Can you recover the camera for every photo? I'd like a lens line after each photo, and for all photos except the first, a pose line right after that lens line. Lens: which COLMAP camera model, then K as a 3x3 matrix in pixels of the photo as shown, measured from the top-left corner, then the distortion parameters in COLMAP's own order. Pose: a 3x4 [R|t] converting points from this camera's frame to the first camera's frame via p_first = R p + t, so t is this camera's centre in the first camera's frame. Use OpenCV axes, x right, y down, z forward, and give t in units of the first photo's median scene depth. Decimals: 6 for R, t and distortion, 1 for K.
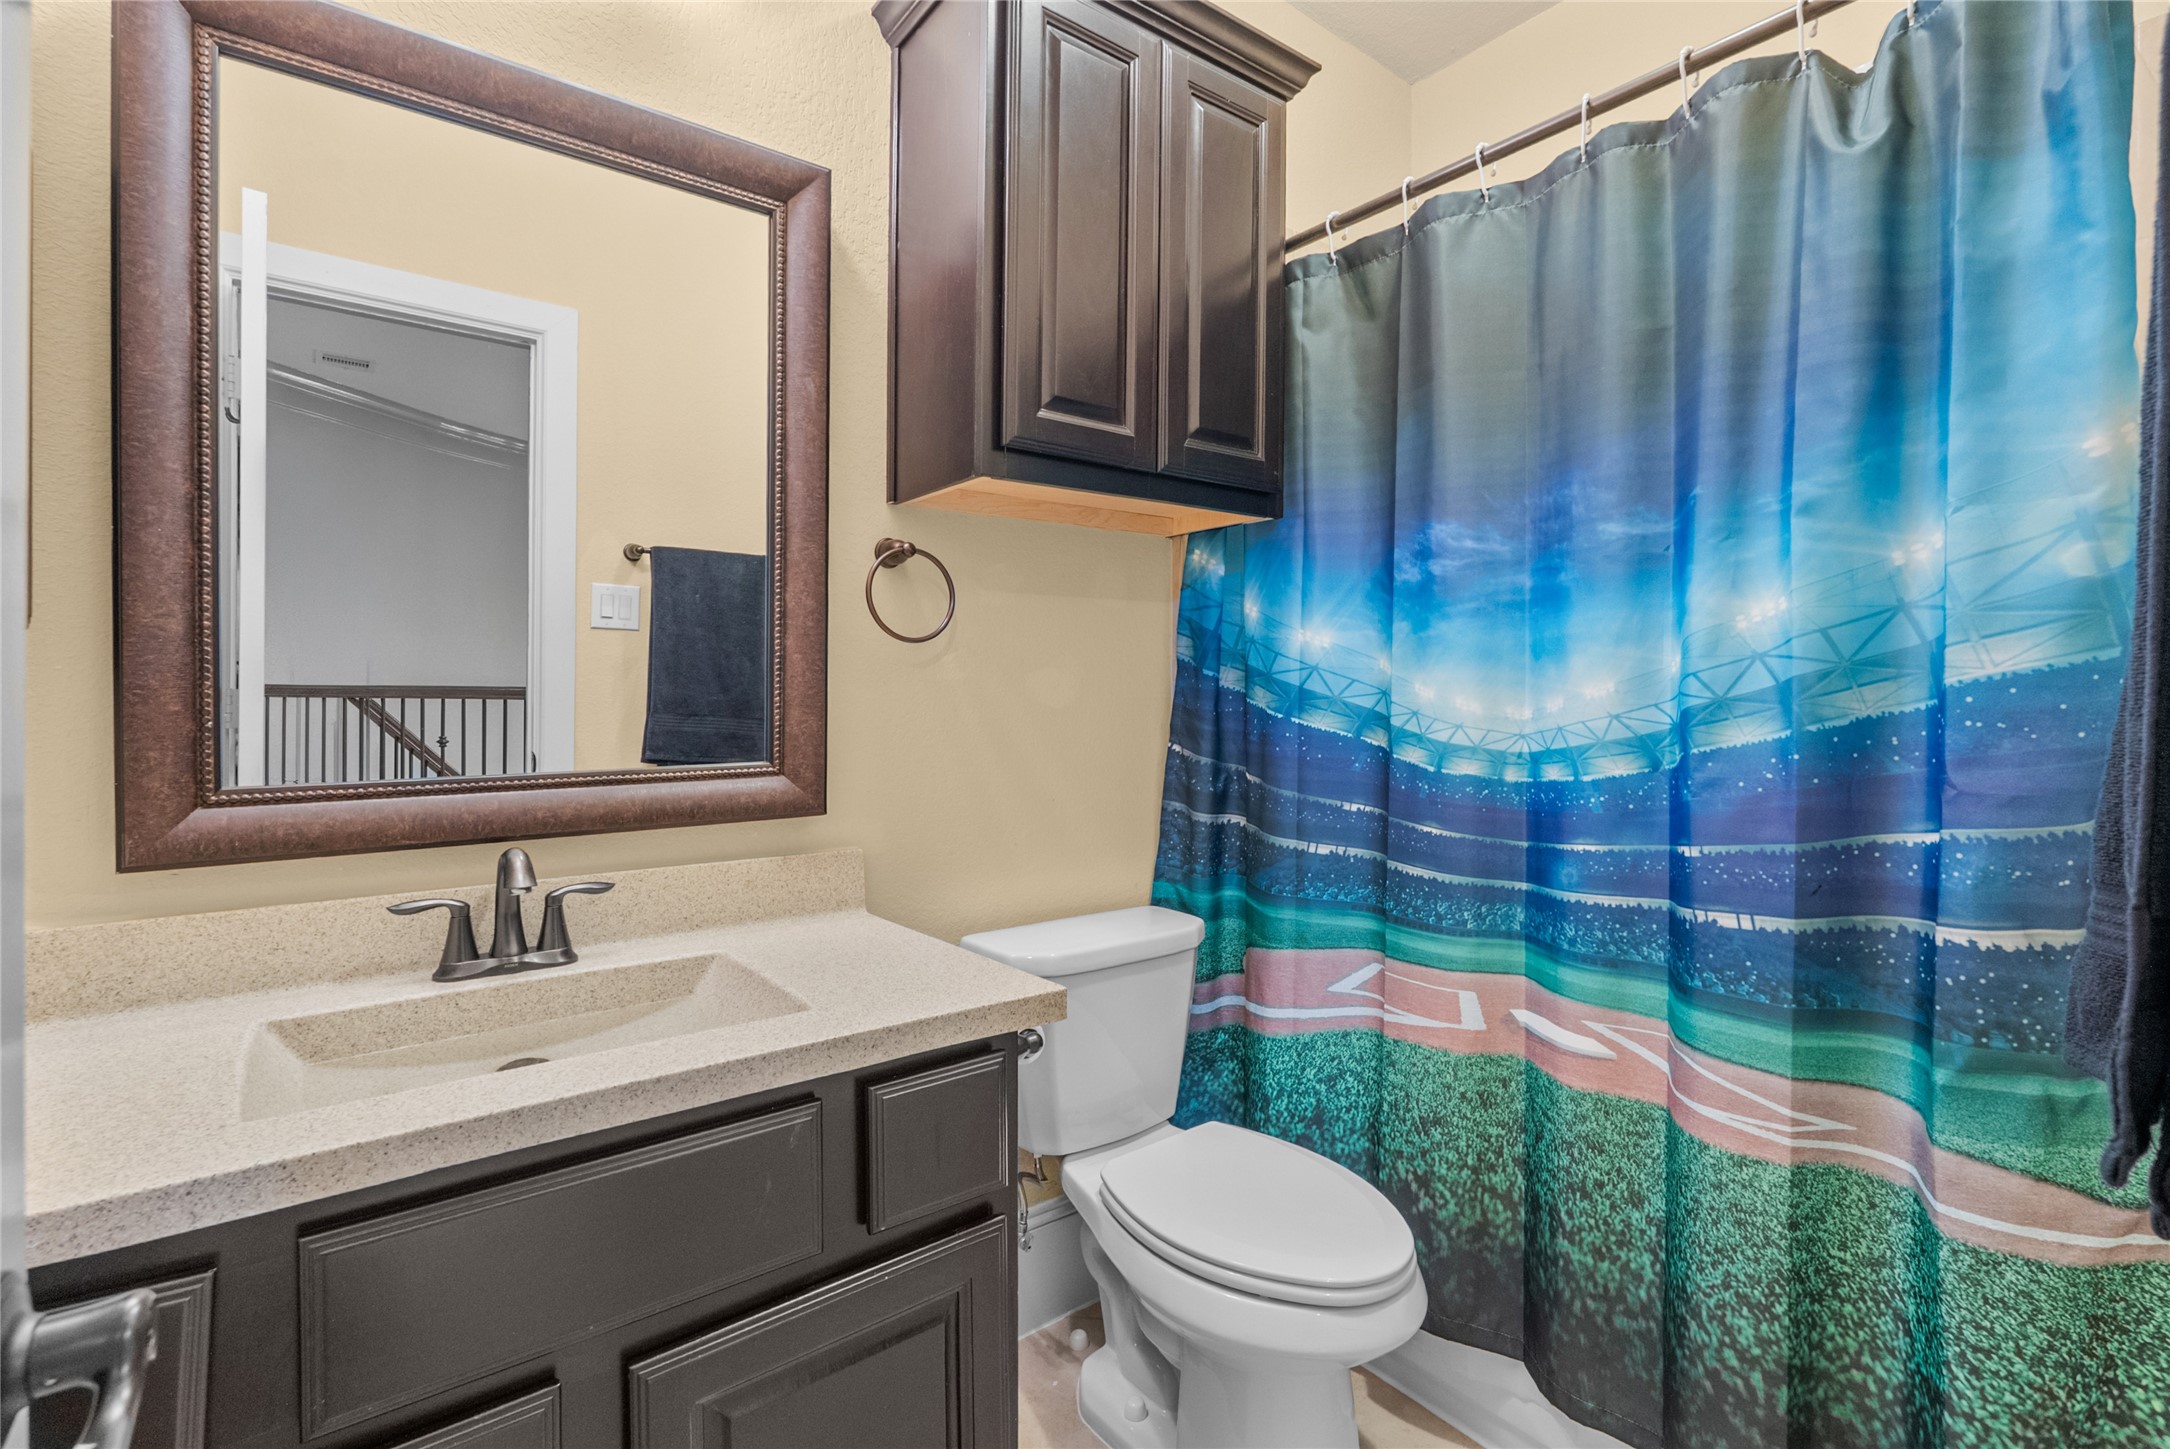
lens RADIAL K [[1012.5, 0, 1086.3], [0, 1012.5, 668.2], [0, 0, 1]] dist [-0.001155, -0.000321]
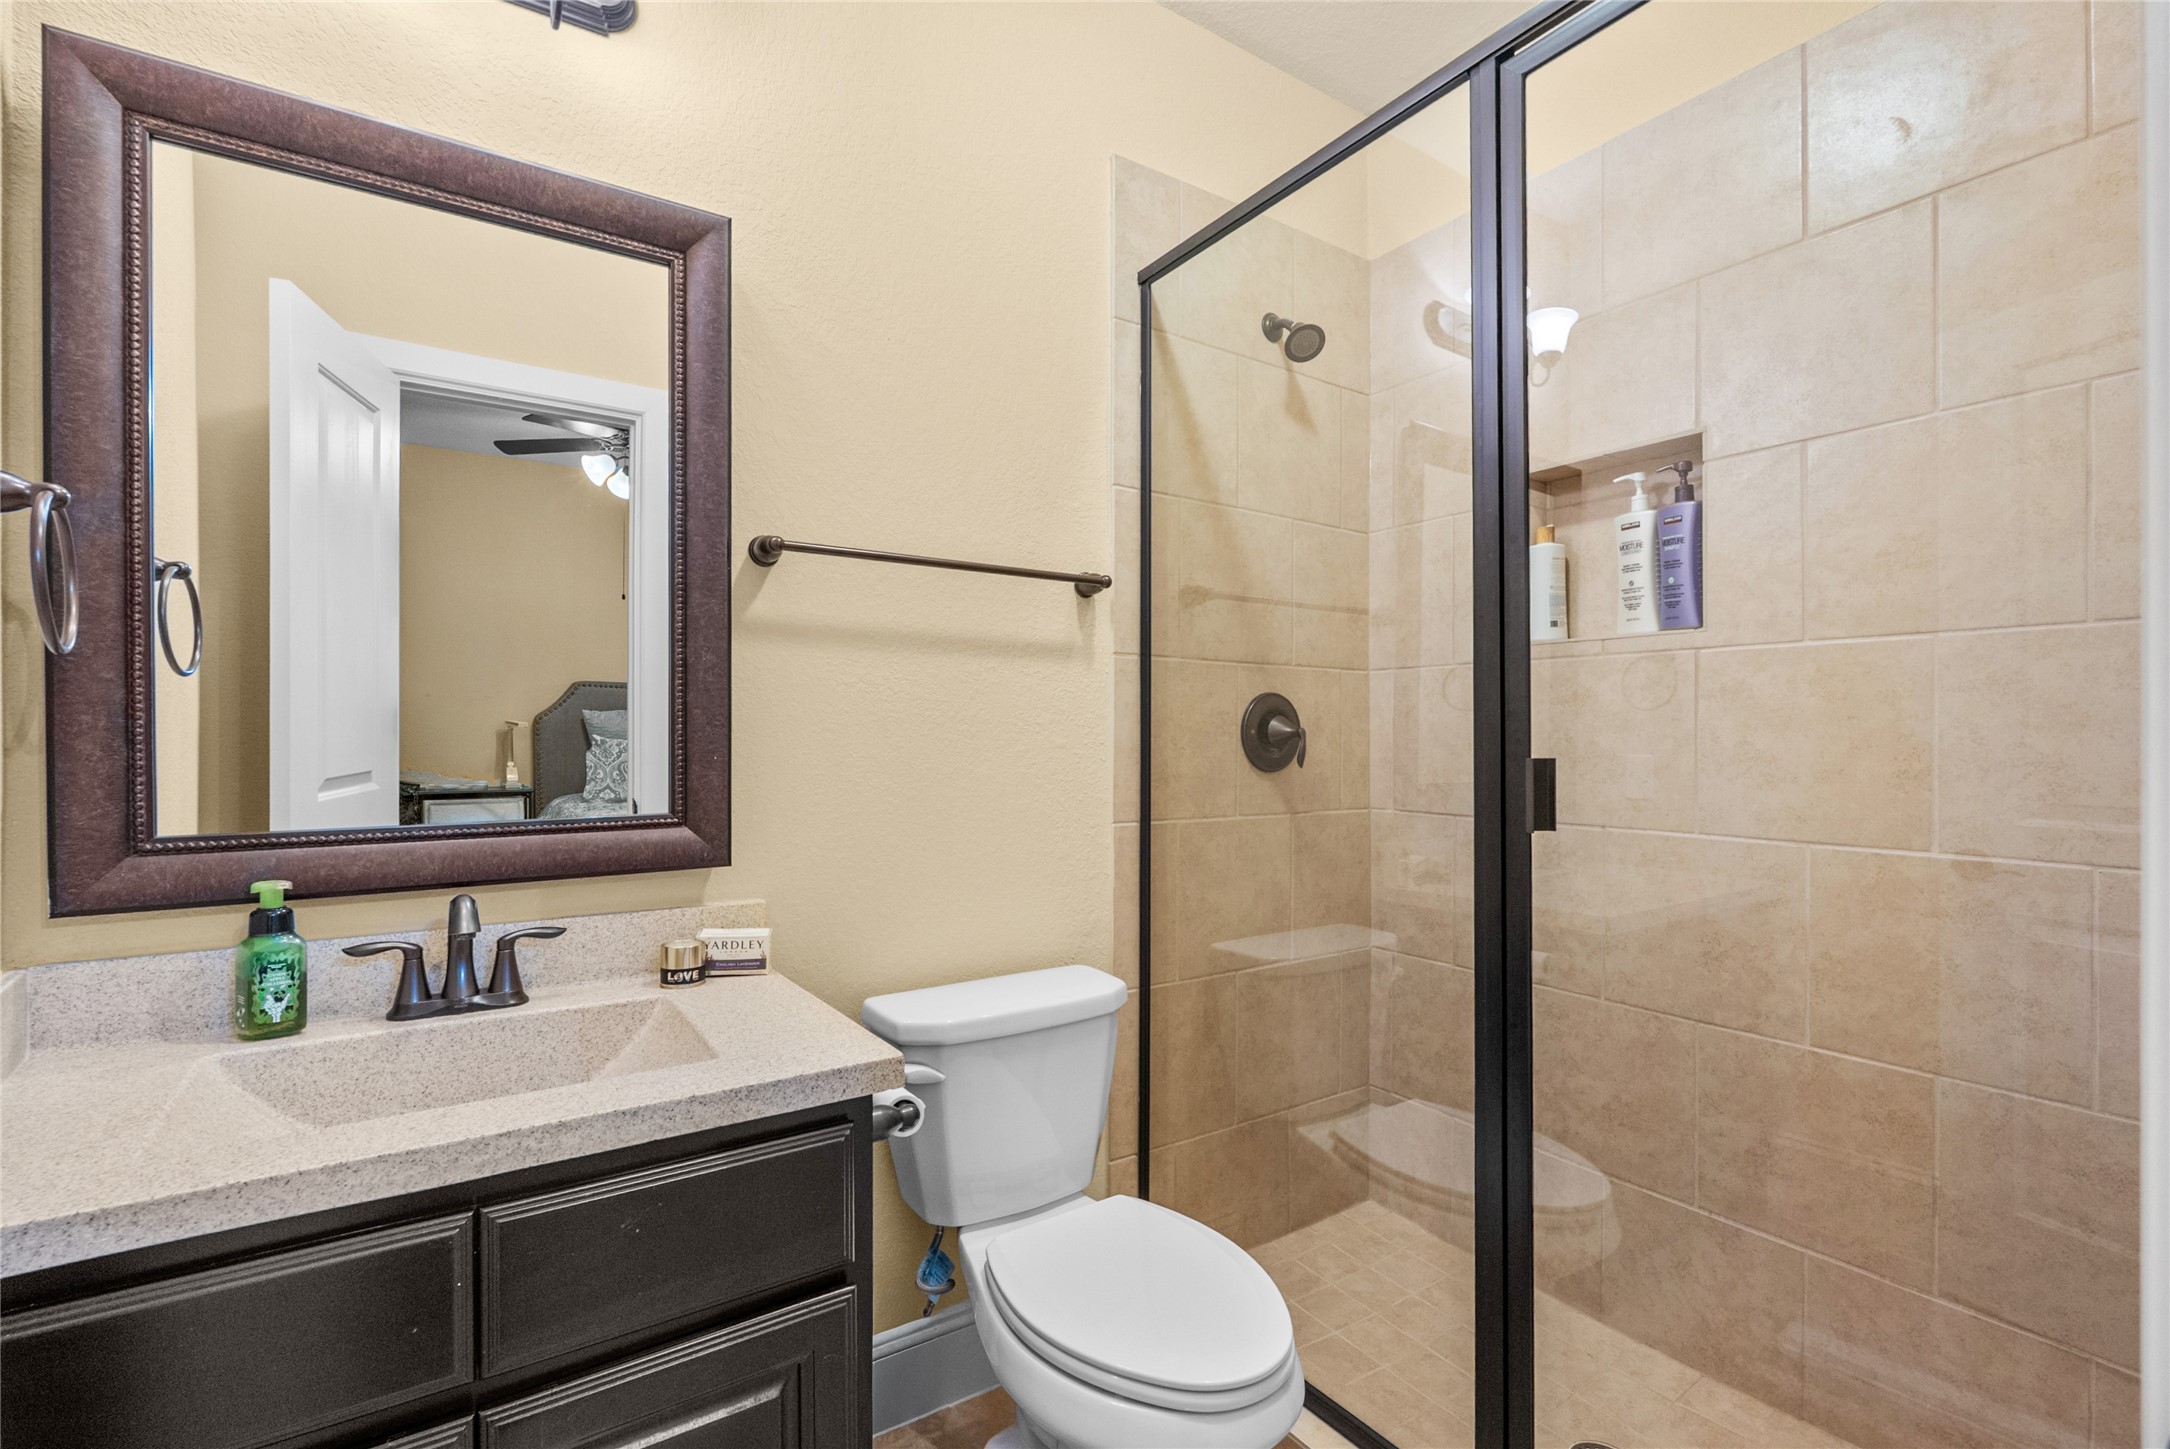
lens RADIAL K [[944.0, 0, 1029.9], [0, 944.0, 732.6], [0, 0, 1]] dist [0.001351, 0.000233]
pose [[0.994161, -0.005241, -0.107775, 0.139179], [0.006502, 0.999914, 0.011353, 0.003379], [0.107706, -0.011987, 0.994110, 0.104155]]
